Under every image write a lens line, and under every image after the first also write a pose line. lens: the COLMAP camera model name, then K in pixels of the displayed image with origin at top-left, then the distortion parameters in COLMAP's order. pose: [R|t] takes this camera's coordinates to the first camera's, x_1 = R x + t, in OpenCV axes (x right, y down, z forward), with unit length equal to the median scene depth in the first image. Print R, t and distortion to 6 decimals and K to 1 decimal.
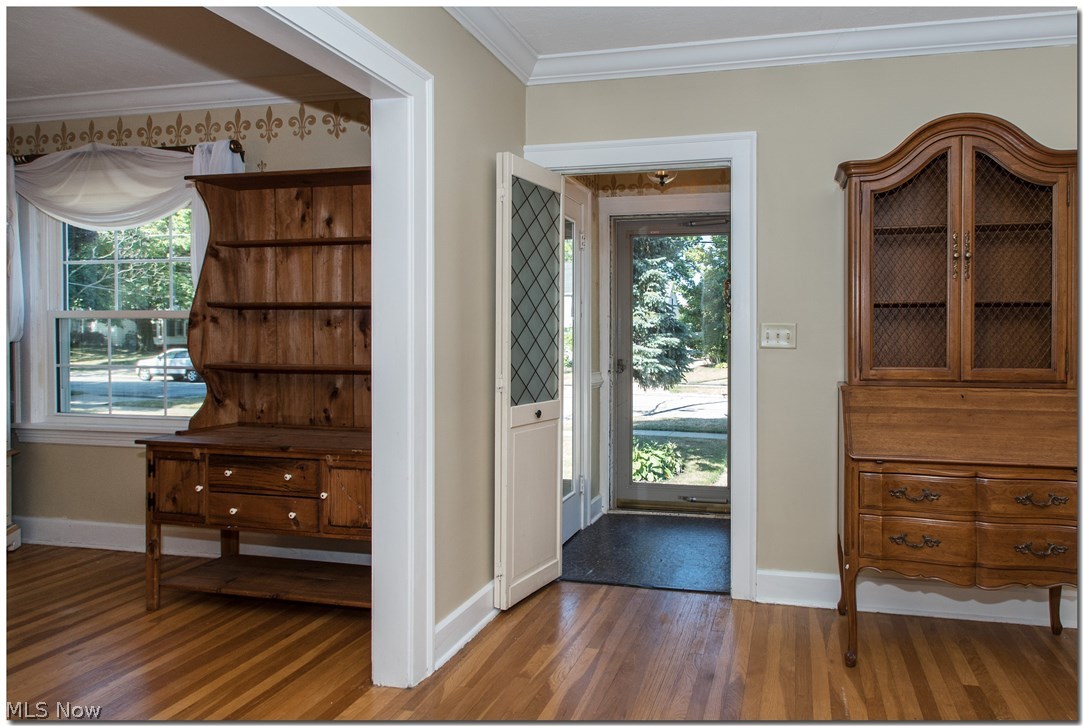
lens RADIAL K [[621.4, 0, 561.2], [0, 621.4, 337.2], [0, 0, 1]] dist [-0.001346, -0.002487]
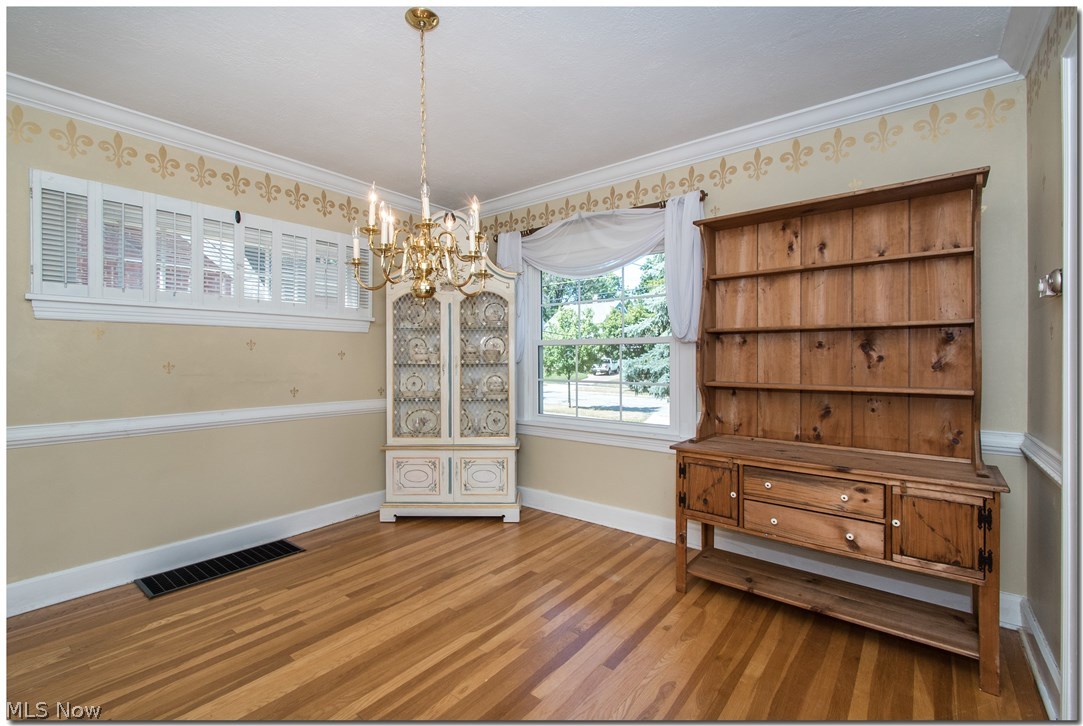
lens RADIAL K [[485.2, 0, 544.1], [0, 485.2, 362.1], [0, 0, 1]] dist [0.004802, -0.002451]
pose [[0.880928, 0.000730, -0.473250, -0.371663], [0.001004, 0.999994, 0.003411, 0.002332], [0.473249, -0.003480, 0.880922, 0.059139]]
